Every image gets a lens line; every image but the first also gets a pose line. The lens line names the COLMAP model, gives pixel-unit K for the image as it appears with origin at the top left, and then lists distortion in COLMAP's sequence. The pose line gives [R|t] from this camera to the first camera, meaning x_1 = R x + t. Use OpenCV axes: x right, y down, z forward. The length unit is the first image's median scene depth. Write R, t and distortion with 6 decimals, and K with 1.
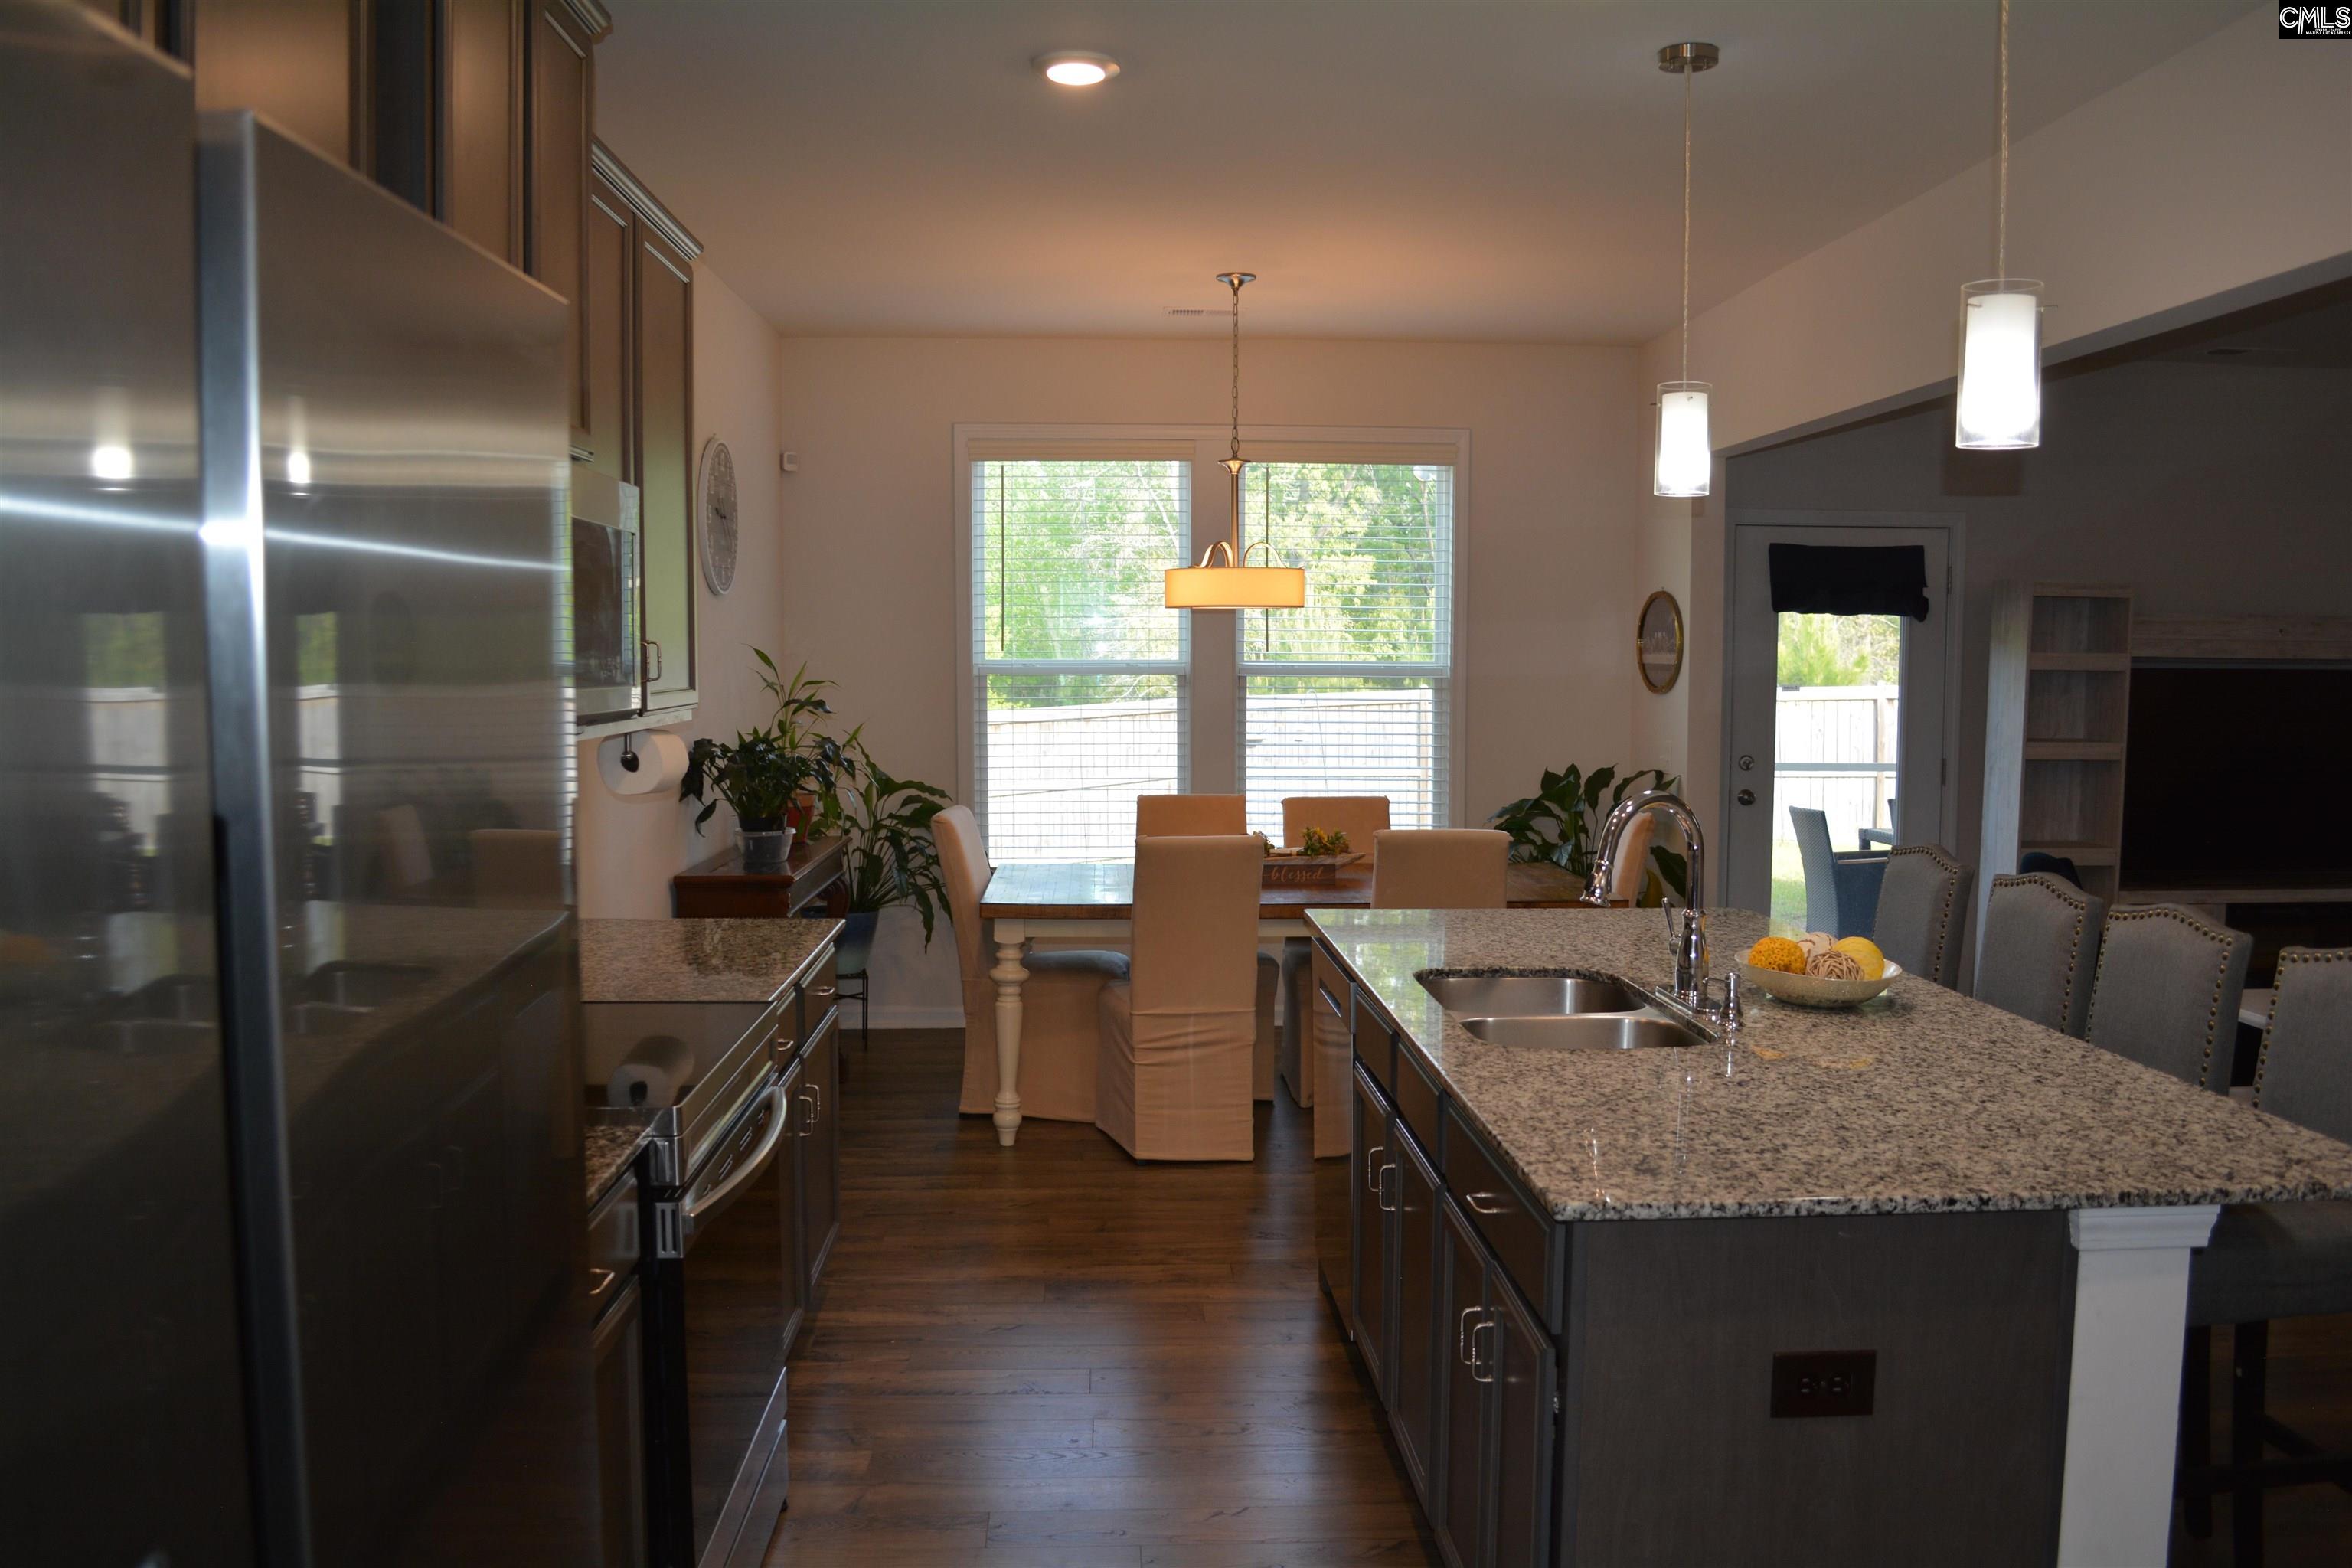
lens RADIAL K [[1854.6, 0, 1186.9], [0, 1854.6, 779.7], [0, 0, 1]] dist [-0.082443, 0.010483]
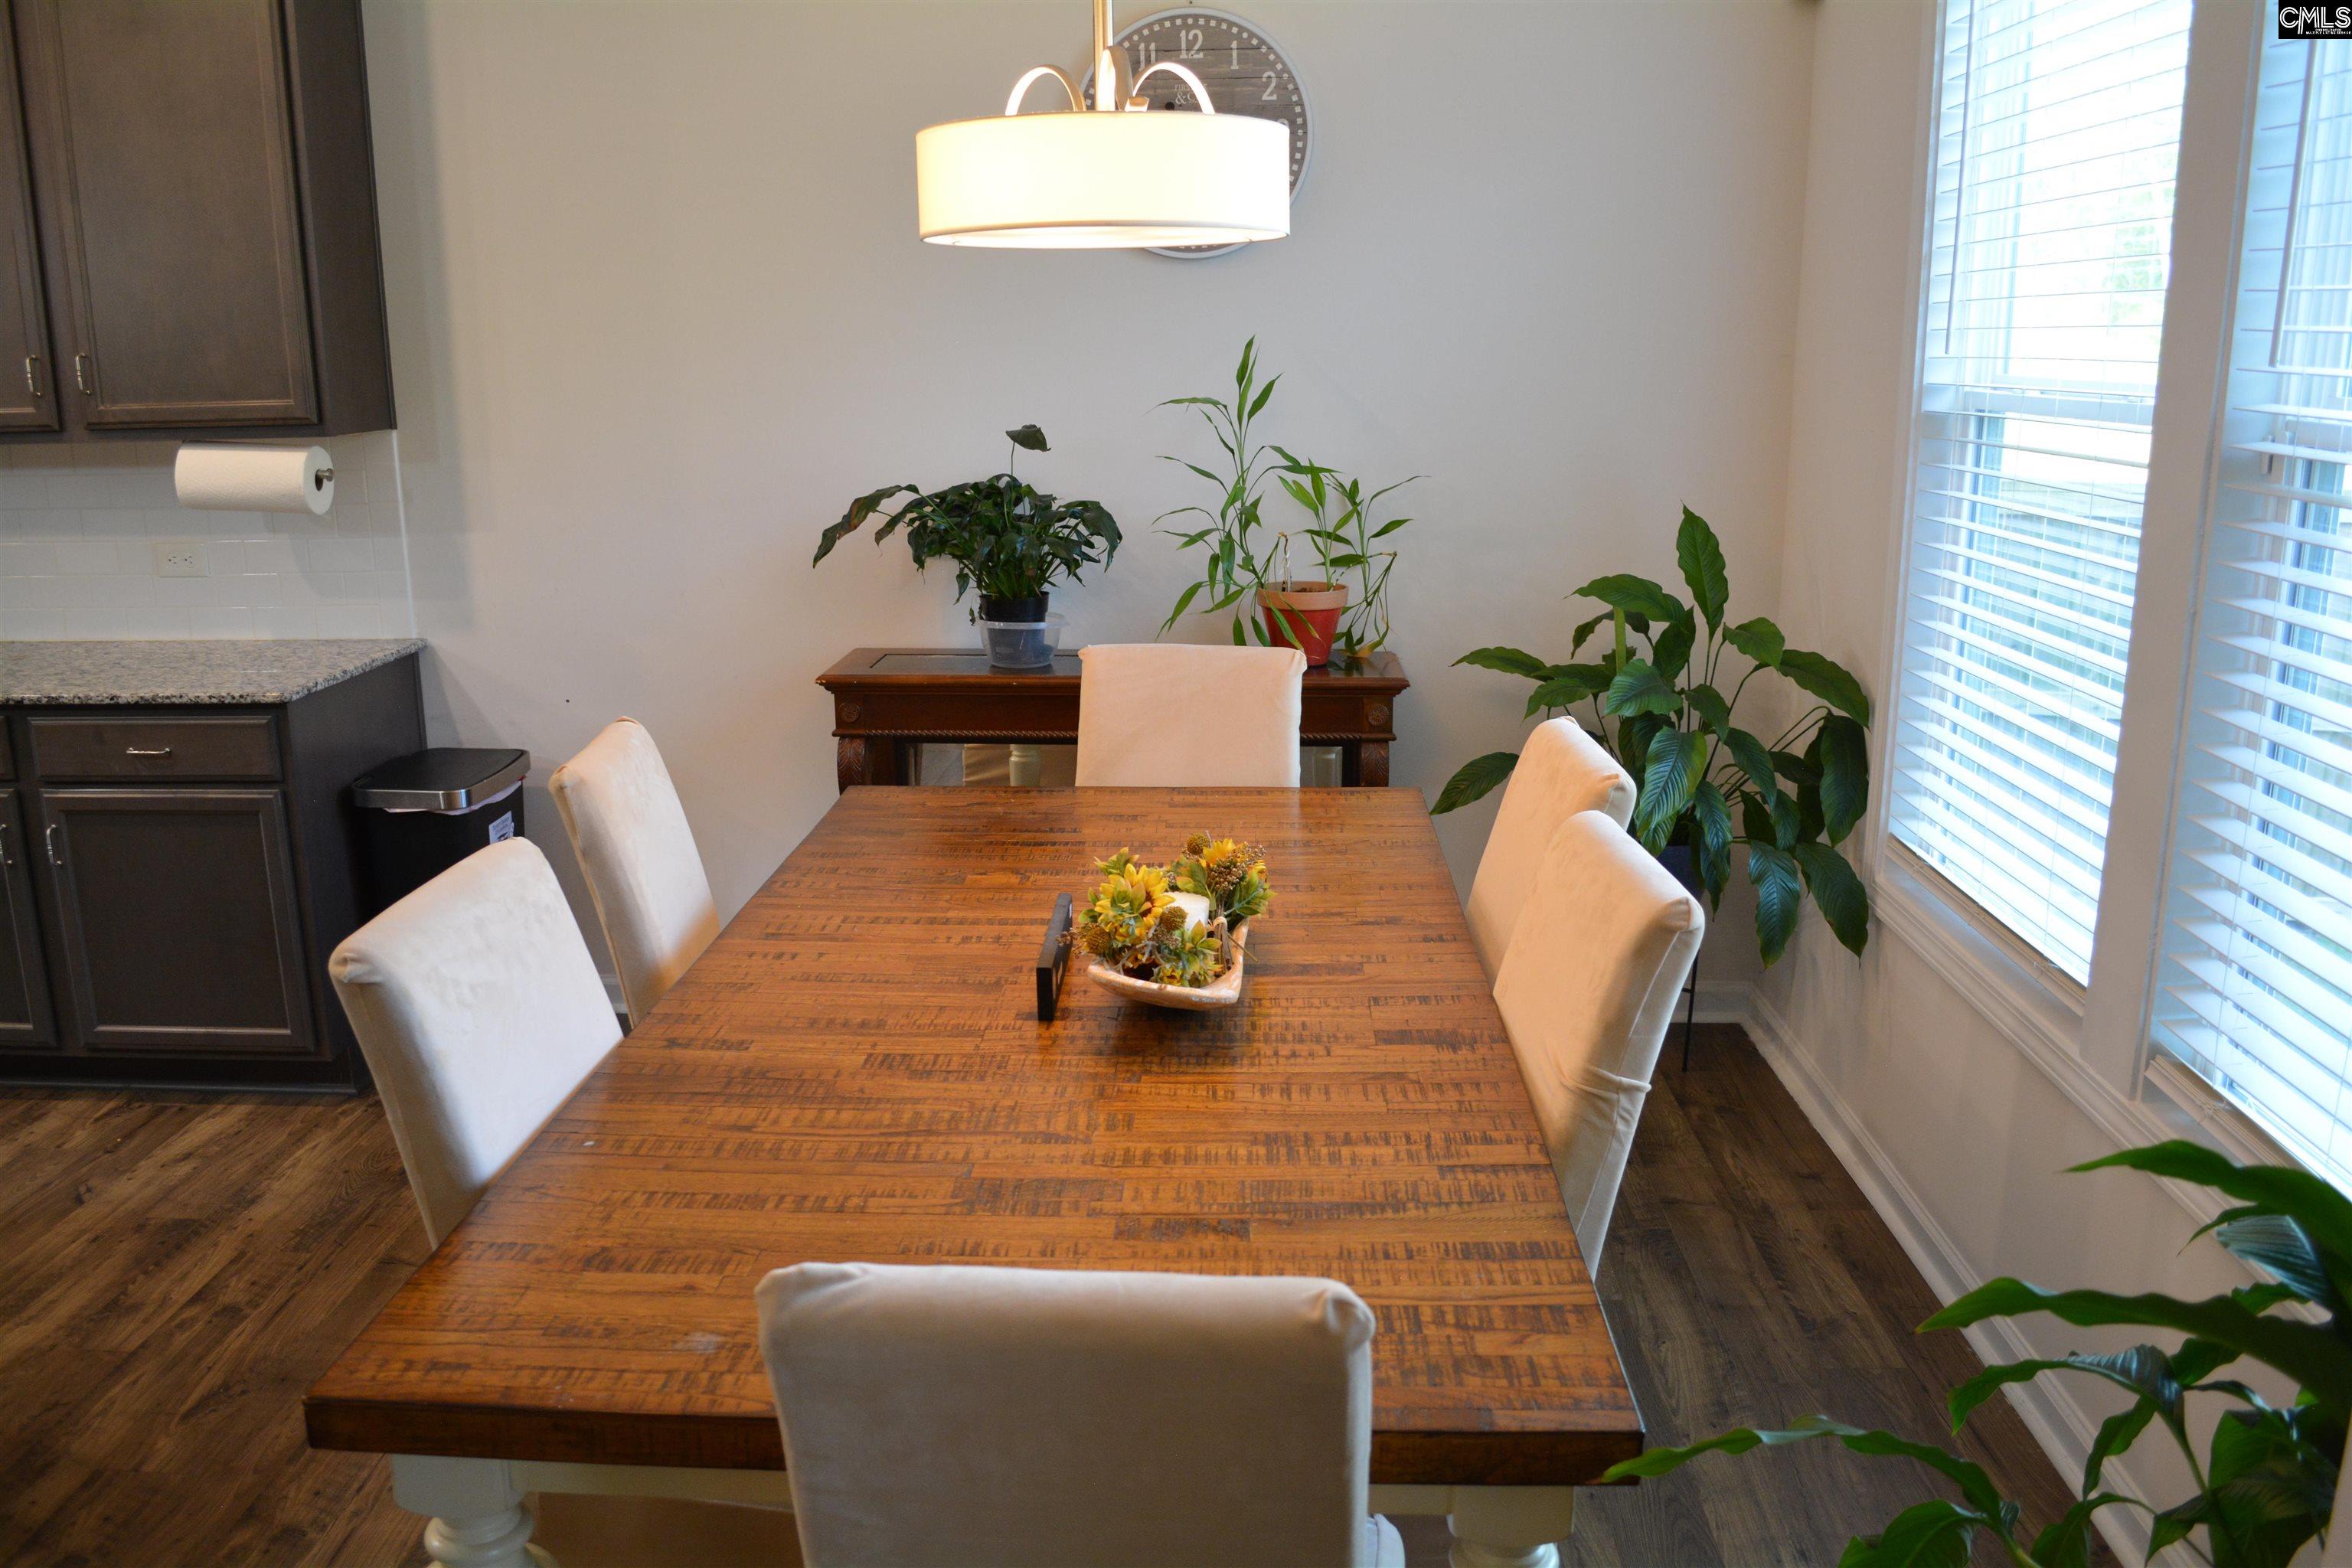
lens RADIAL K [[1854.6, 0, 1181.4], [0, 1854.6, 801.9], [0, 0, 1]] dist [-0.082443, 0.010483]
pose [[-0.083589, 0.240899, -0.966944, 0.671424], [-0.065675, 0.966898, 0.246565, -0.121455], [0.994334, 0.084115, -0.065001, 1.698398]]
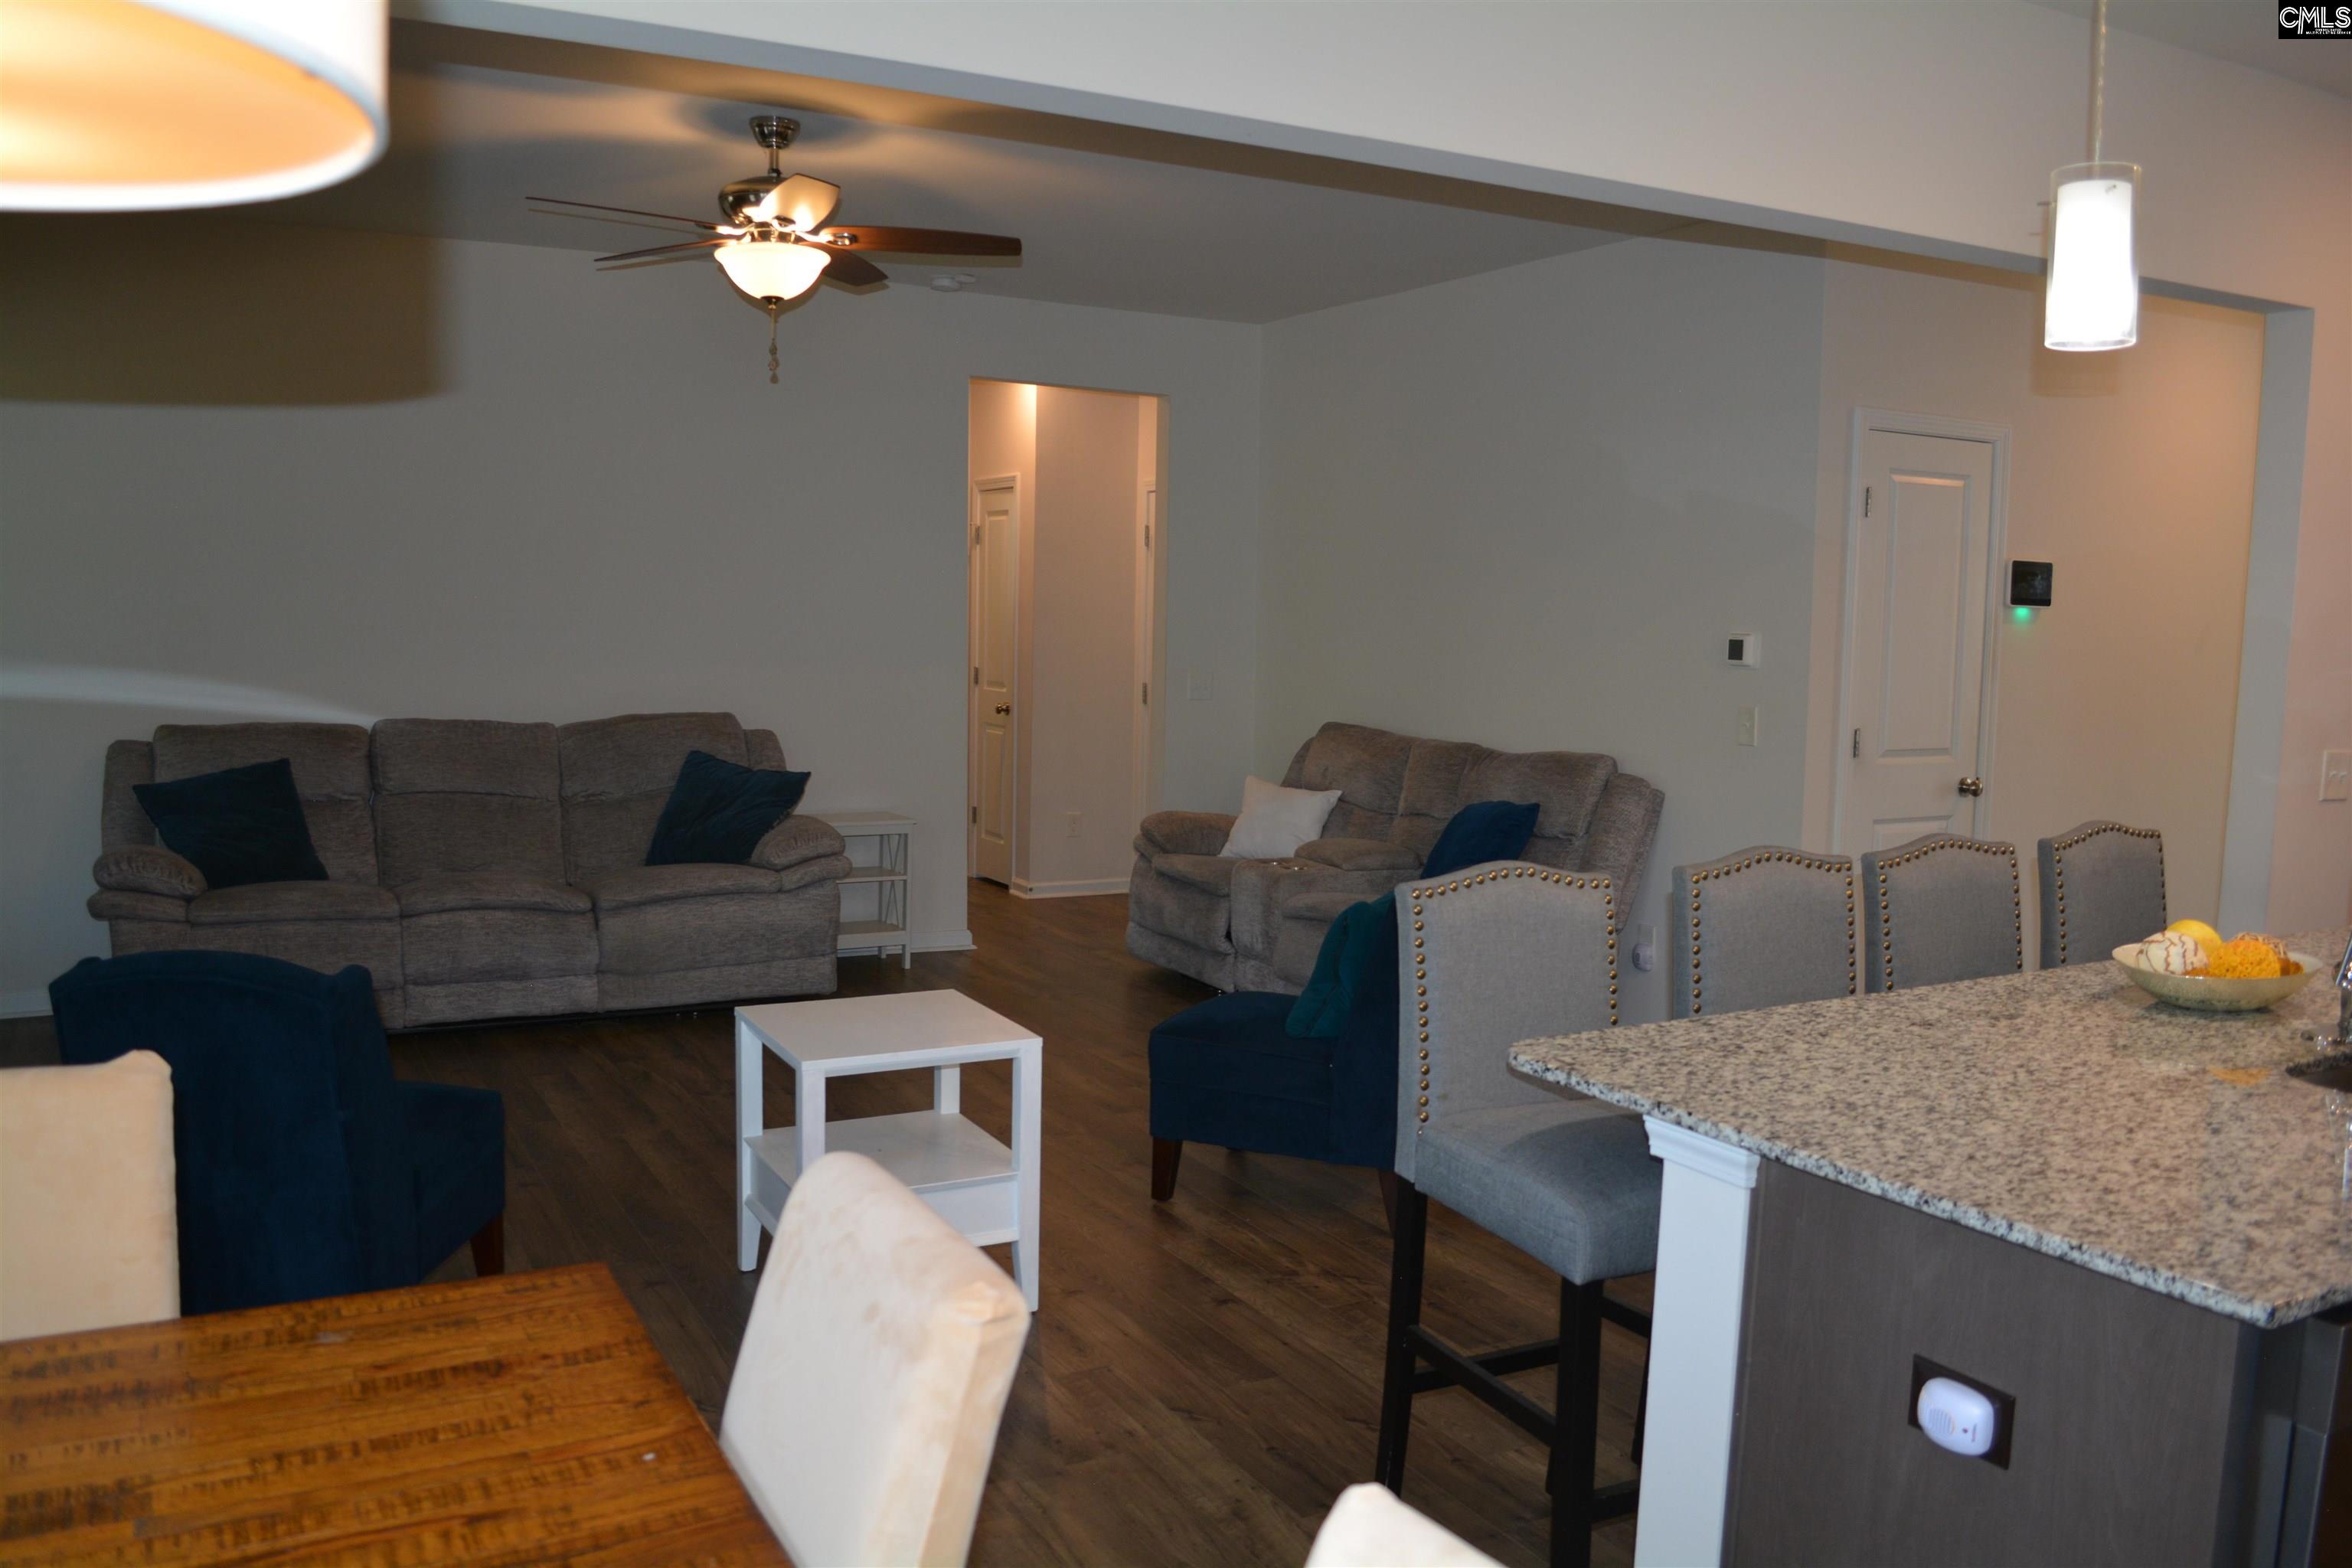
lens RADIAL K [[1854.6, 0, 1179.1], [0, 1854.6, 784.0], [0, 0, 1]] dist [-0.082443, 0.010483]
pose [[-0.436624, -0.101072, 0.893949, -0.169357], [0.041100, 0.990391, 0.132050, -0.100314], [-0.898705, 0.094397, -0.428274, 1.570688]]
